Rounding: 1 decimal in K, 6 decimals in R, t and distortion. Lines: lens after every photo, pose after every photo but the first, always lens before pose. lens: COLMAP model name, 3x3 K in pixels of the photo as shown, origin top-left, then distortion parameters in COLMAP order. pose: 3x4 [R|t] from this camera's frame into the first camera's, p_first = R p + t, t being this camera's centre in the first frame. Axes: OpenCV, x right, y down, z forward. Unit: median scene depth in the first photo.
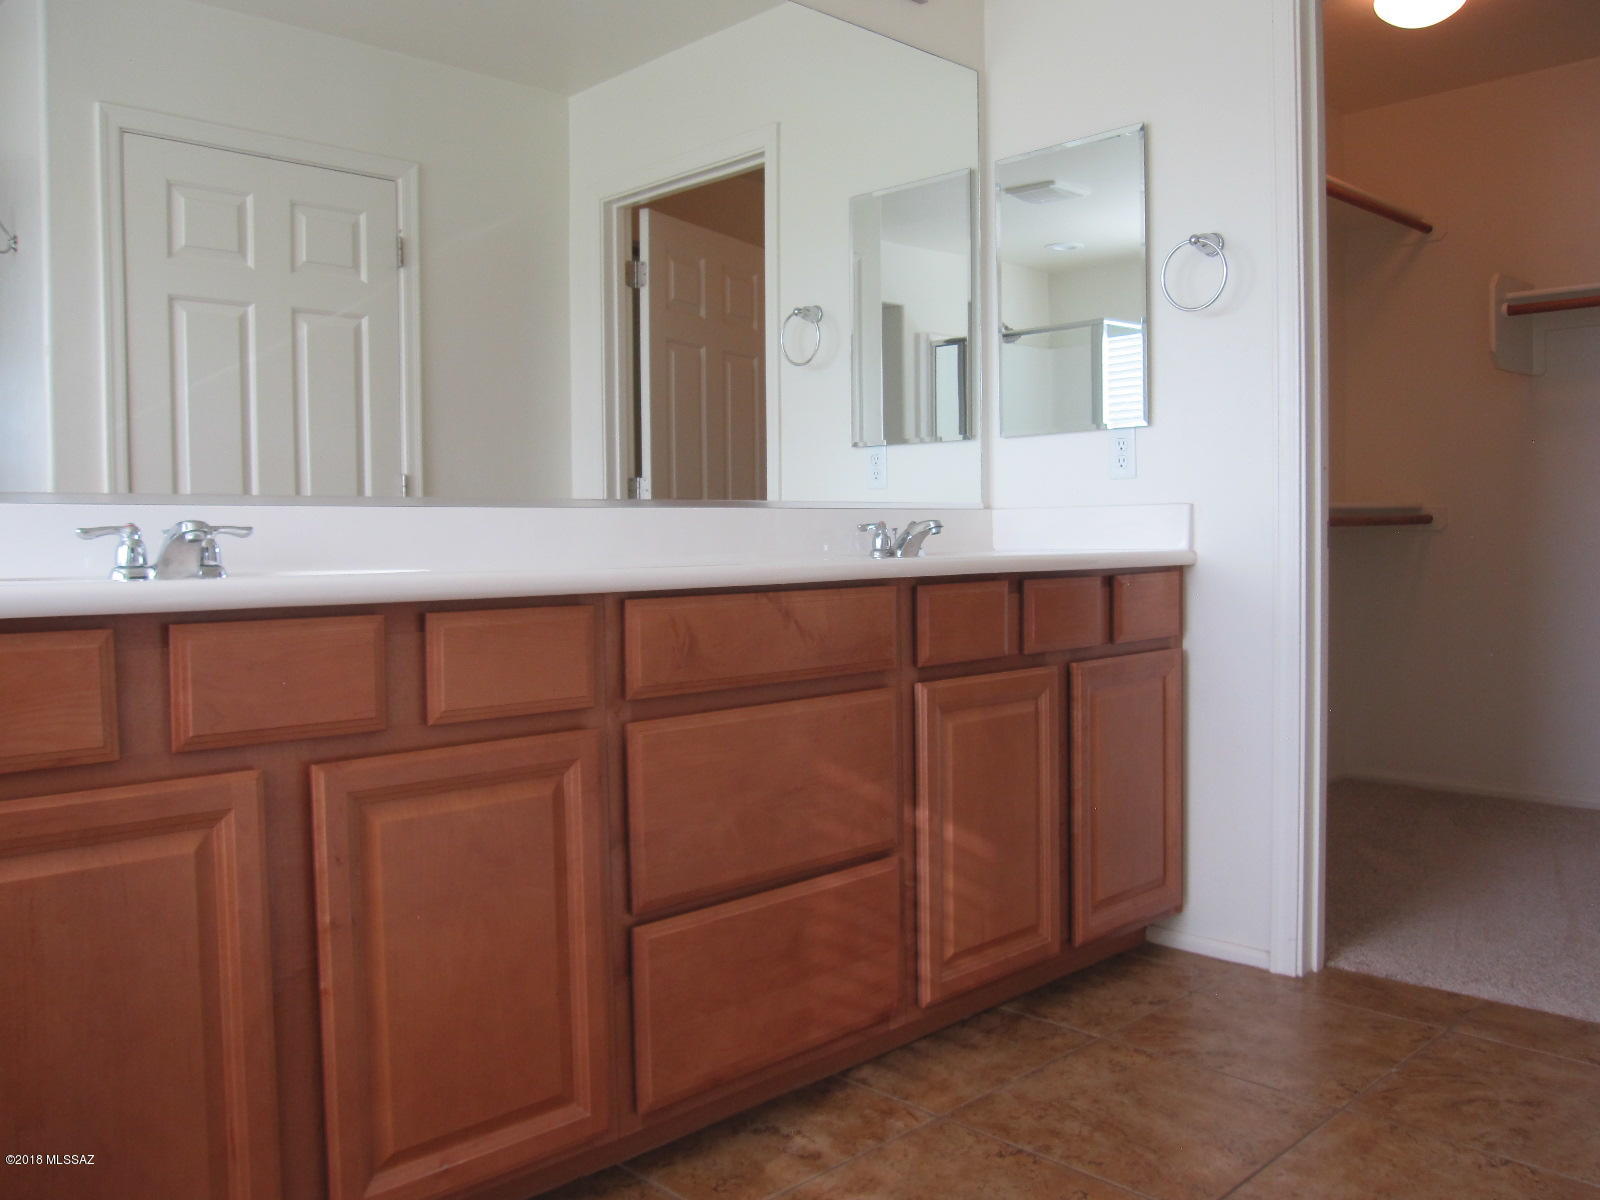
lens RADIAL K [[1307.0, 0, 791.6], [0, 1307.0, 580.2], [0, 0, 1]] dist [-0.072810, 0.039674]
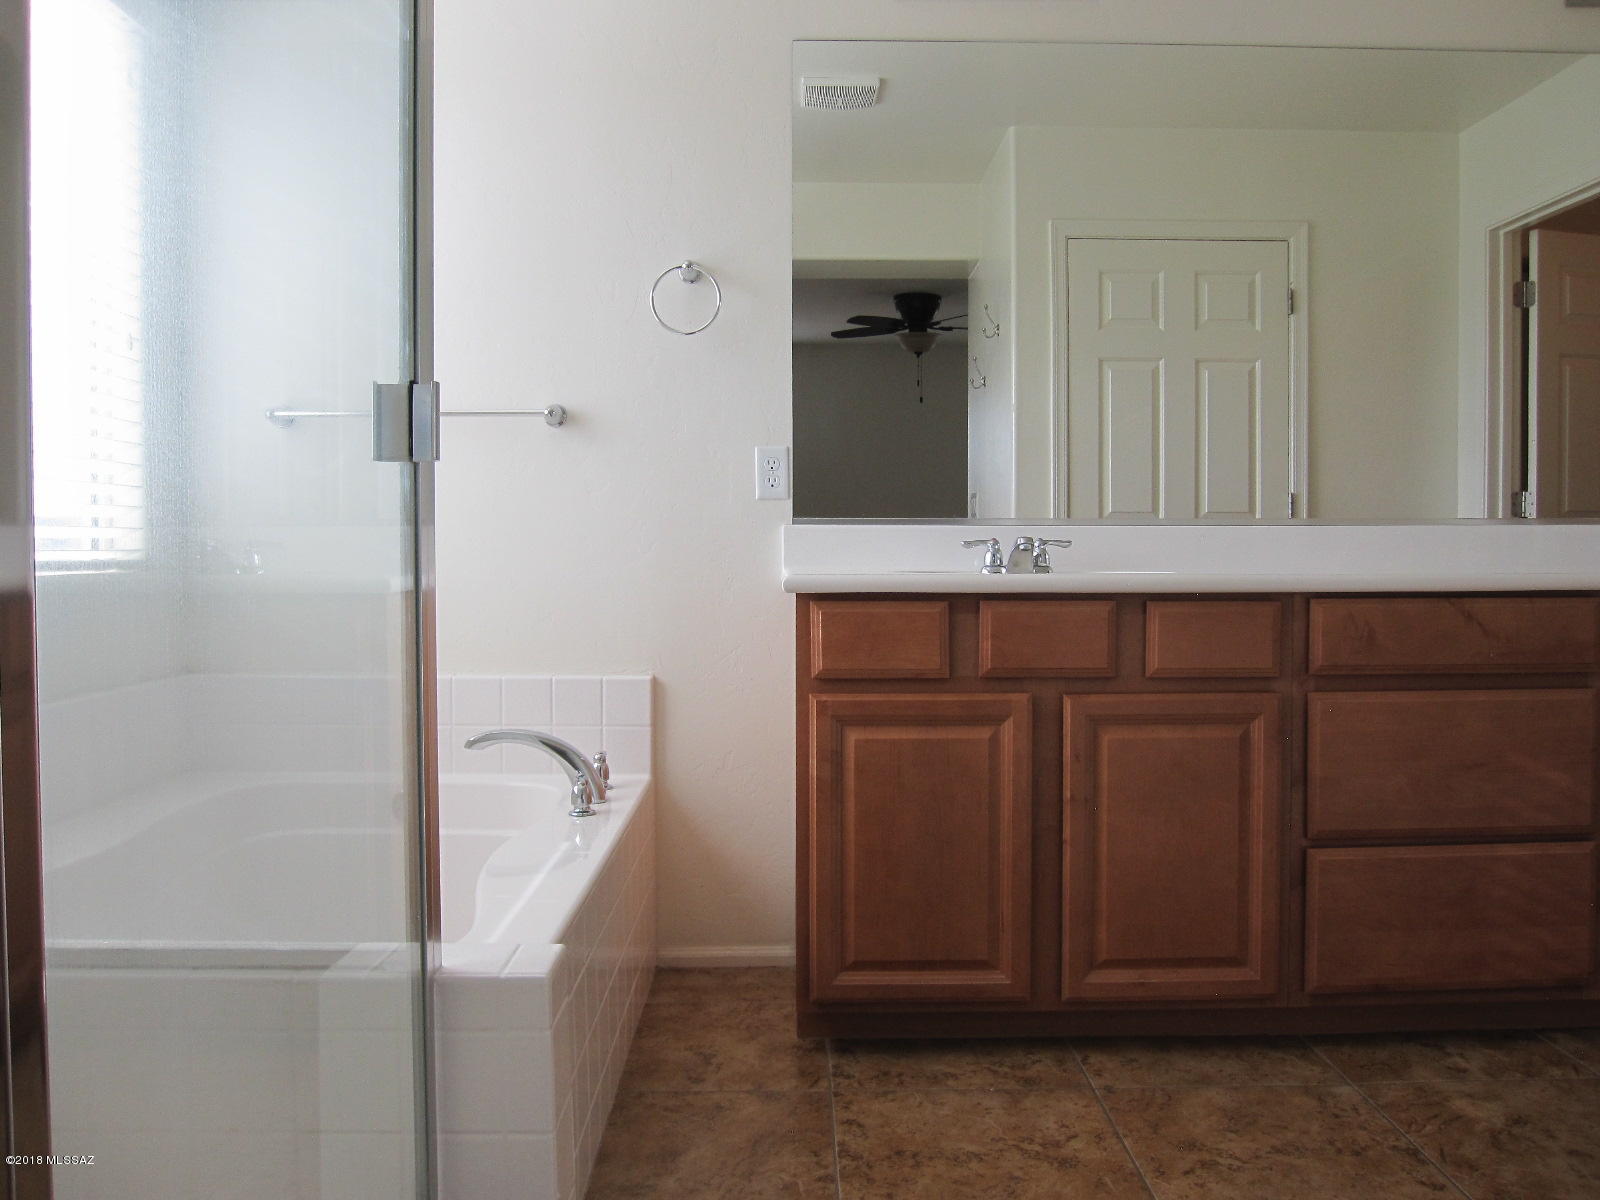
lens RADIAL K [[1307.0, 0, 791.6], [0, 1307.0, 580.2], [0, 0, 1]] dist [-0.072810, 0.039674]
pose [[0.718741, 0.026802, -0.694761, 0.406642], [-0.029681, 0.999529, 0.007854, 0.001847], [0.694644, 0.014976, 0.719197, -0.306296]]
